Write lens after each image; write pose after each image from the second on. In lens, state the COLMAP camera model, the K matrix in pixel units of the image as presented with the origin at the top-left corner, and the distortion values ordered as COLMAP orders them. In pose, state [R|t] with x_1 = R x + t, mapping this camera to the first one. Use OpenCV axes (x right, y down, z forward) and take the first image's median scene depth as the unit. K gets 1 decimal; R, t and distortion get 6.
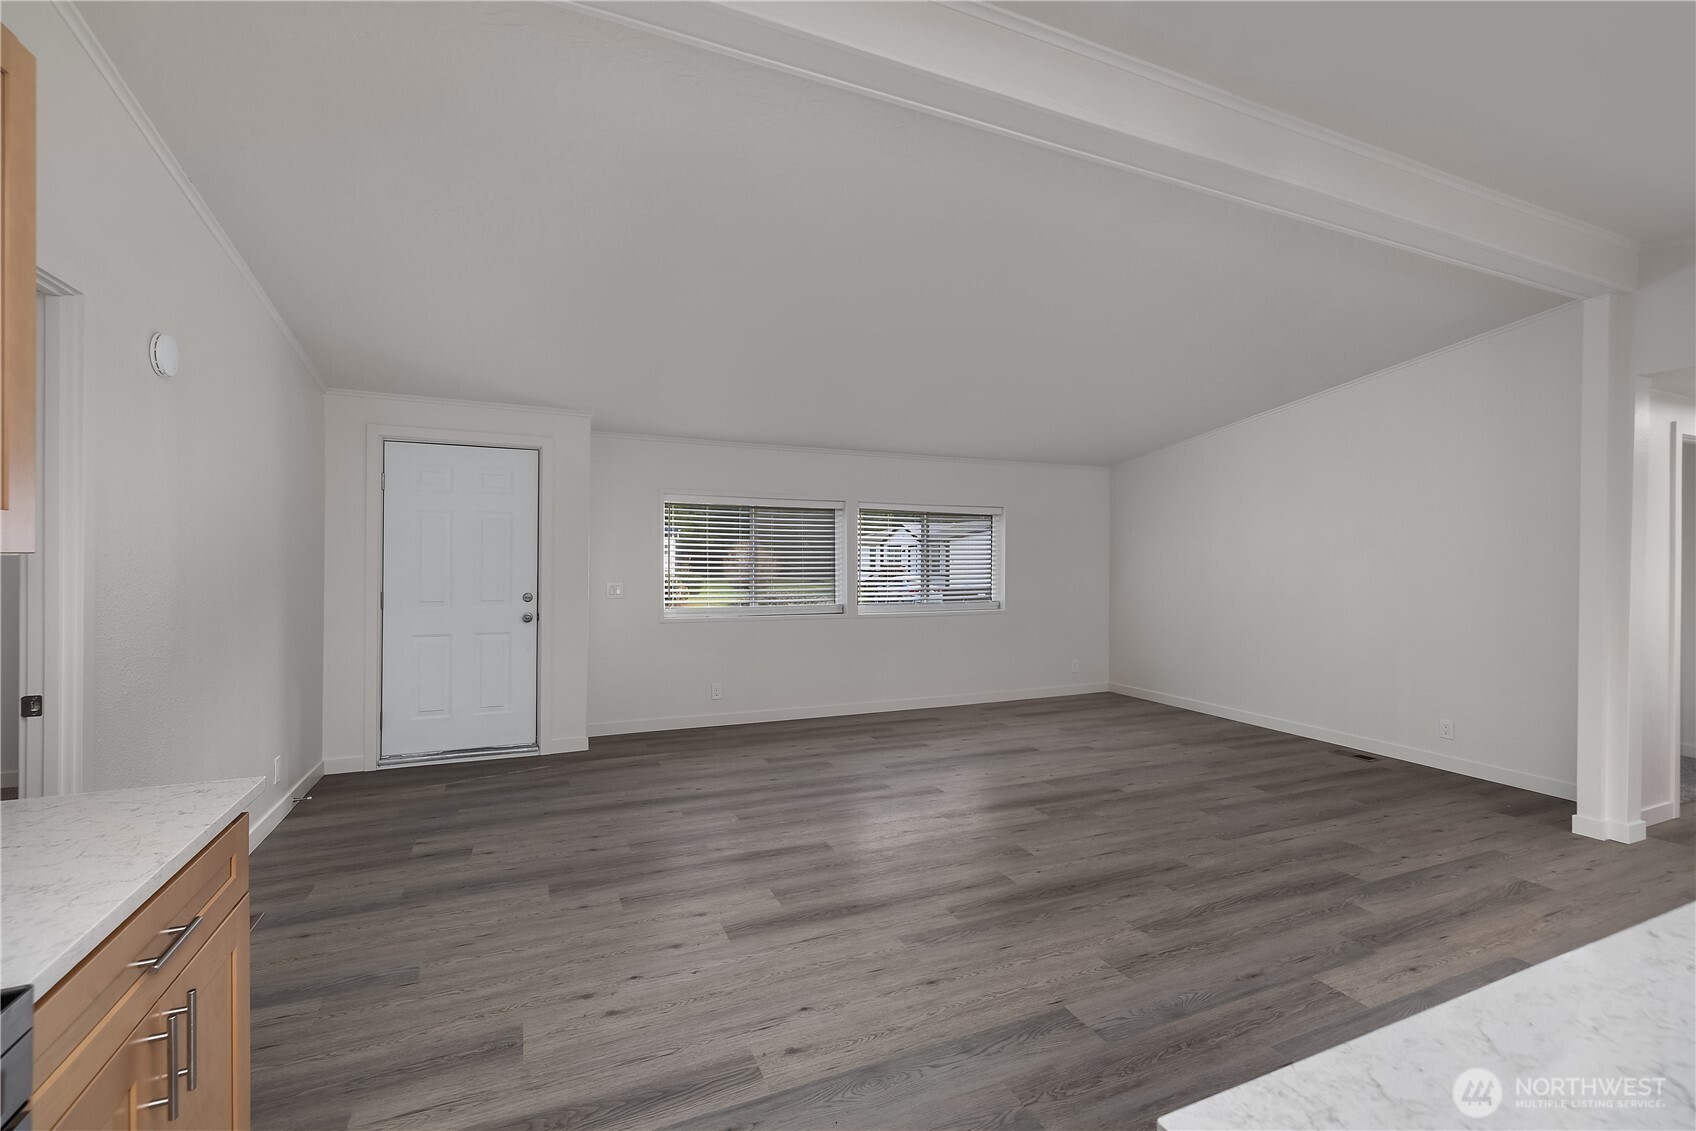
lens RADIAL K [[729.0, 0, 846.0], [0, 729.0, 555.6], [0, 0, 1]] dist [0.014428, -0.000227]
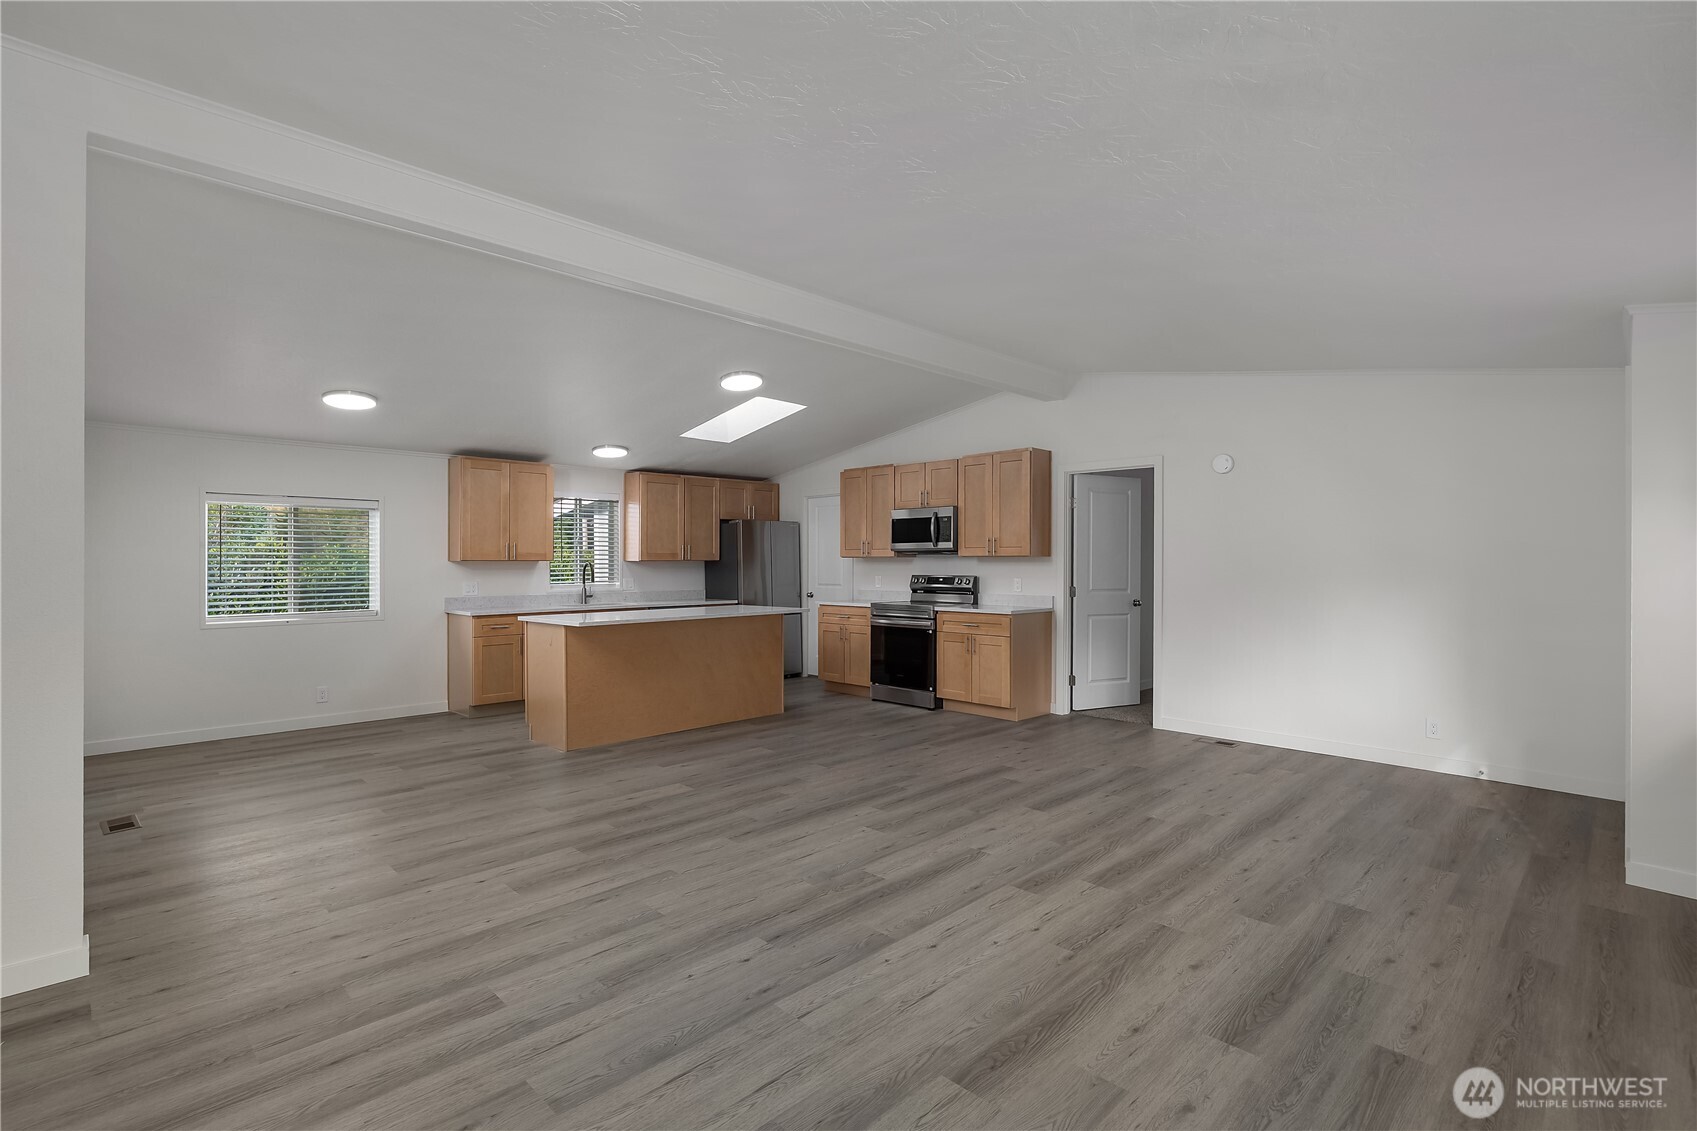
lens RADIAL K [[818.1, 0, 848.5], [0, 818.1, 565.5], [0, 0, 1]] dist [0.010375, 0.000124]
pose [[-0.933908, -0.009504, -0.357388, 0.609490], [-0.011013, 0.999937, 0.002186, 0.019452], [0.357345, 0.005977, -0.933953, 1.805010]]
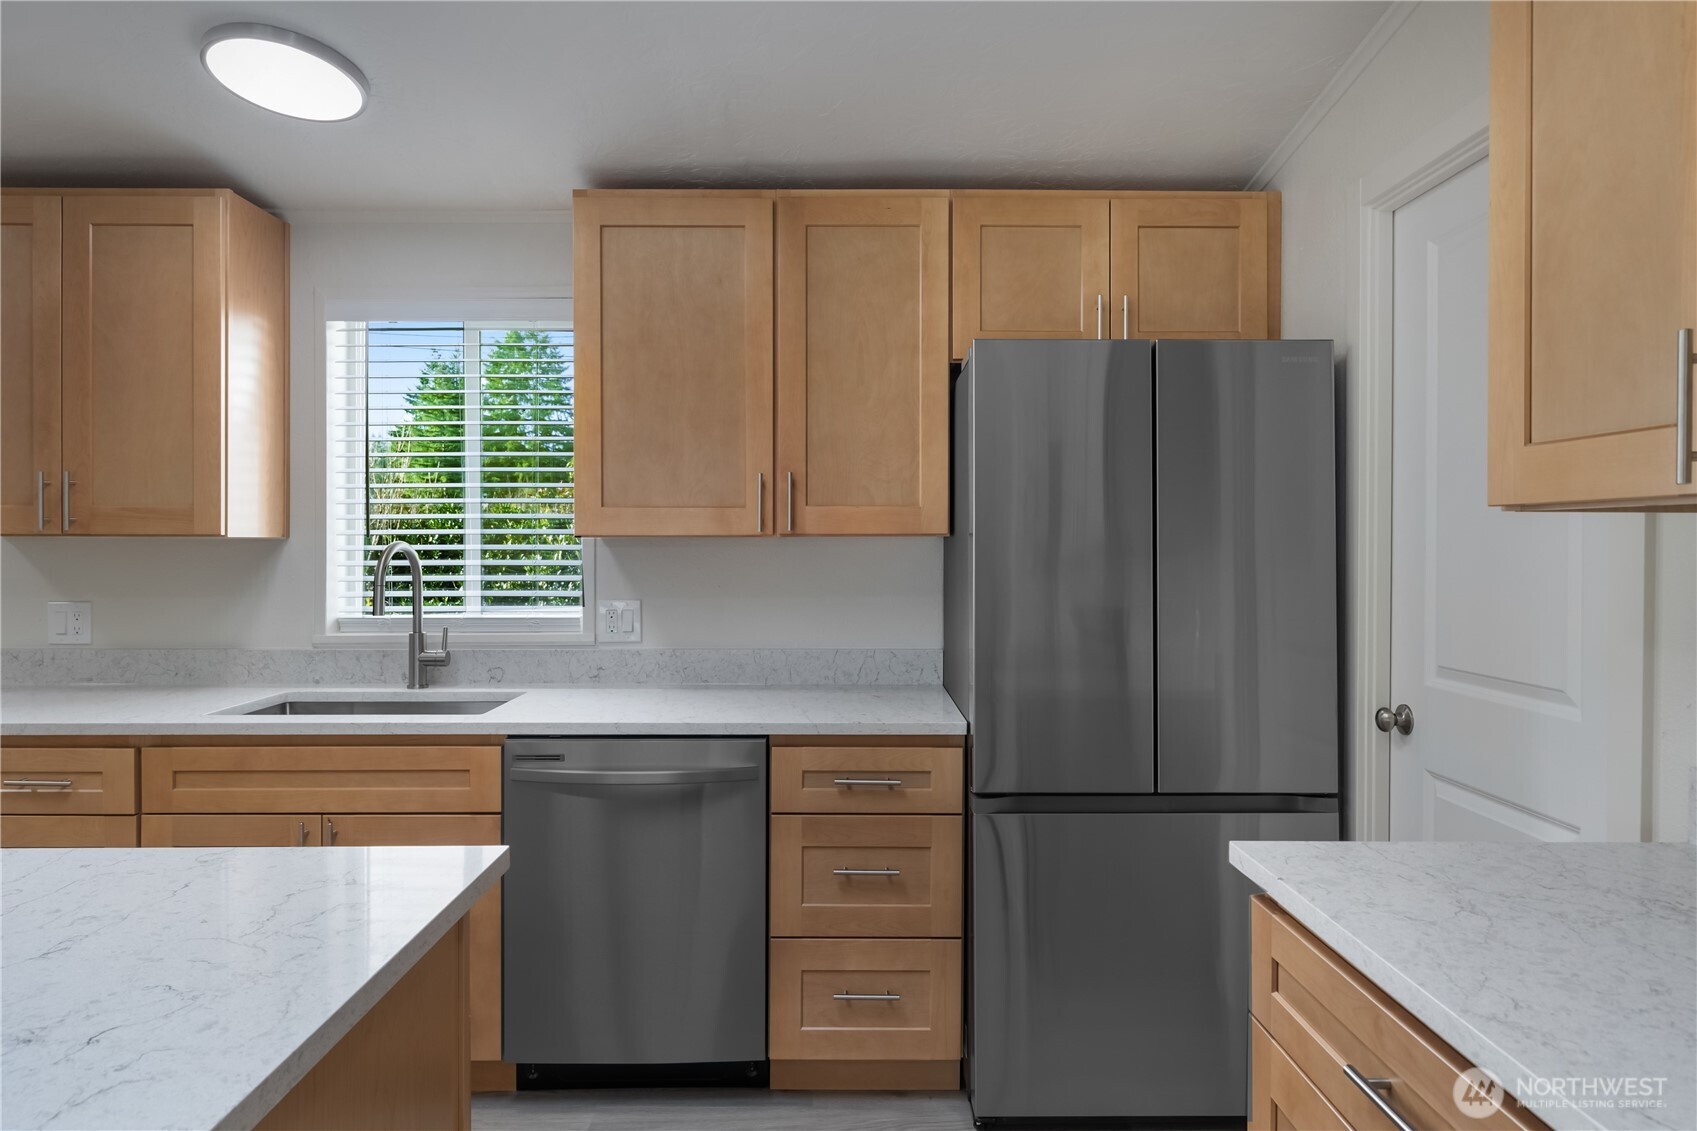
lens RADIAL K [[1027.7, 0, 846.3], [0, 1027.7, 548.0], [0, 0, 1]] dist [-0.002396, -0.000168]
pose [[-0.918193, -0.016619, 0.395784, -0.073527], [-0.012316, 0.999834, 0.013409, 0.014119], [-0.395941, 0.007438, -0.918246, 0.199067]]
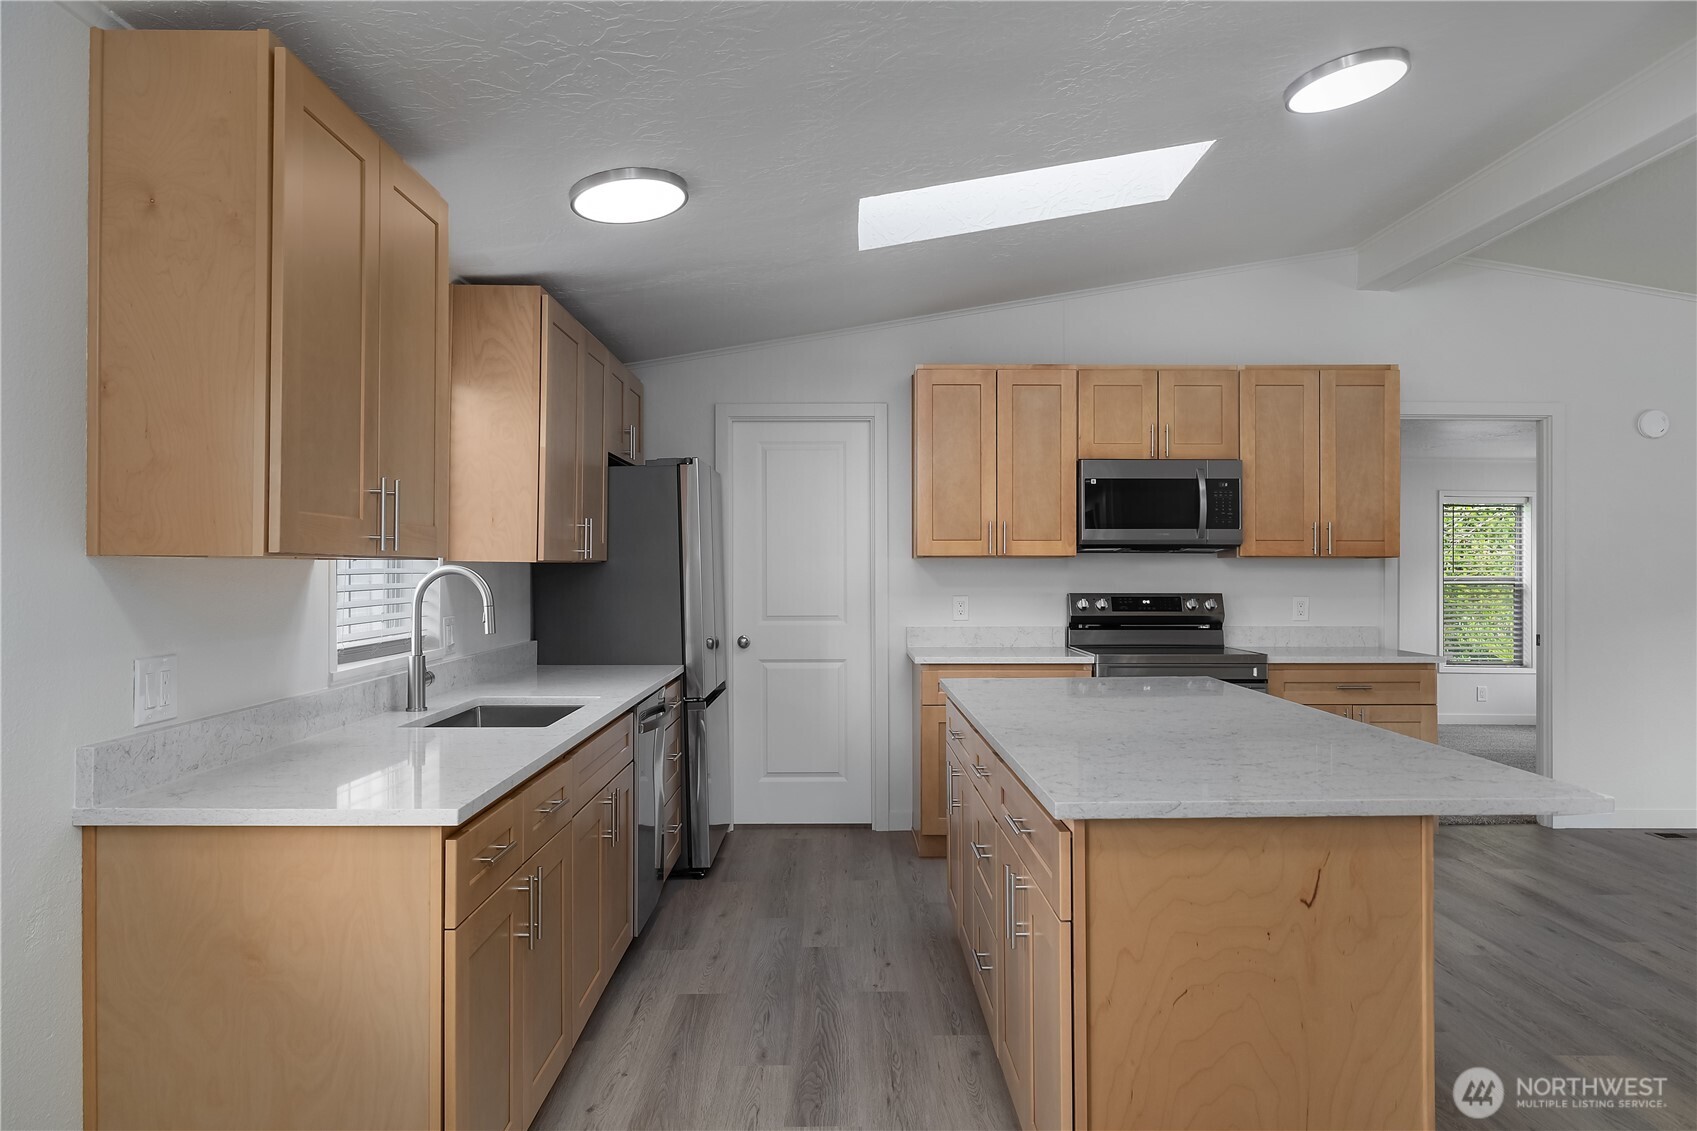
lens RADIAL K [[1115.3, 0, 852.2], [0, 1115.3, 567.7], [0, 0, 1]] dist [0.001030, -0.003823]
pose [[-0.391823, -0.013045, -0.919948, 1.109821], [-0.008045, 0.999910, -0.010752, 0.030831], [0.920005, 0.003188, -0.391893, 0.249748]]
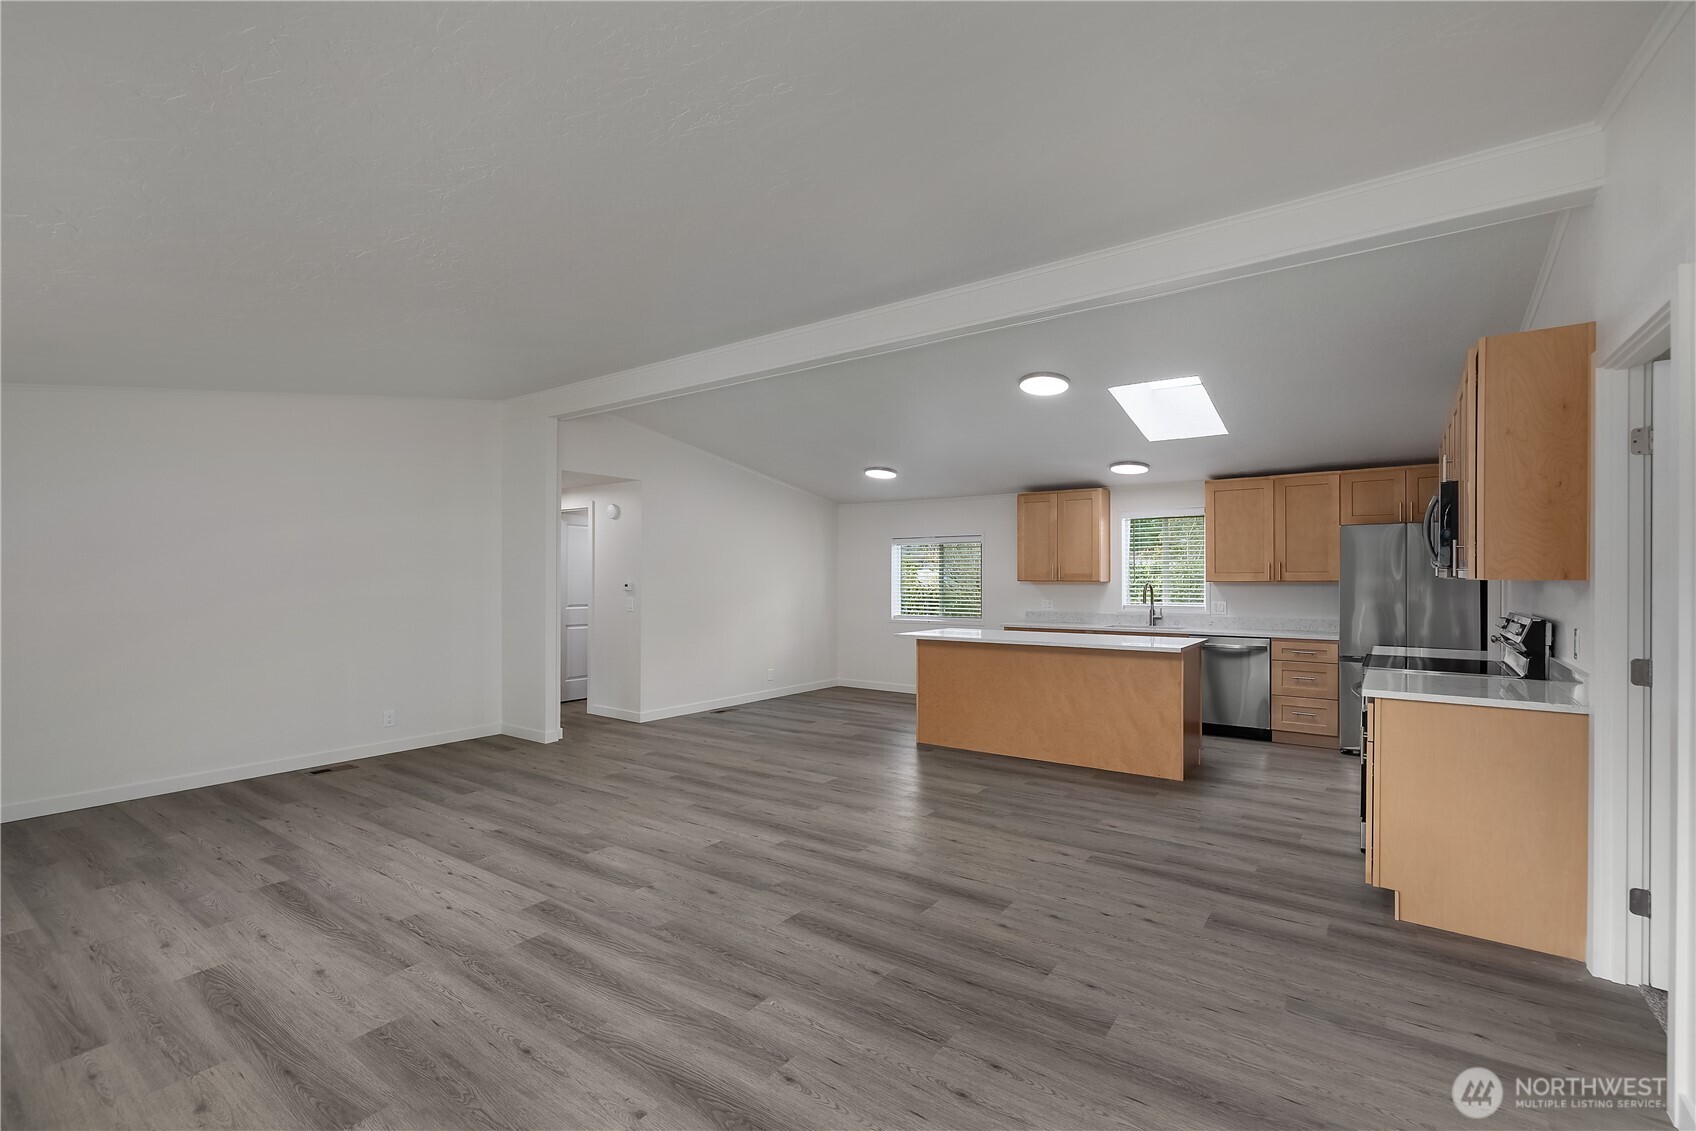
lens RADIAL K [[739.4, 0, 822.6], [0, 739.4, 584.2], [0, 0, 1]] dist [0.003234, -0.000650]
pose [[-0.482102, -0.014745, 0.875991, -0.677794], [-0.002605, 0.999878, 0.015397, 0.001996], [-0.876111, 0.005141, -0.482081, 1.198247]]
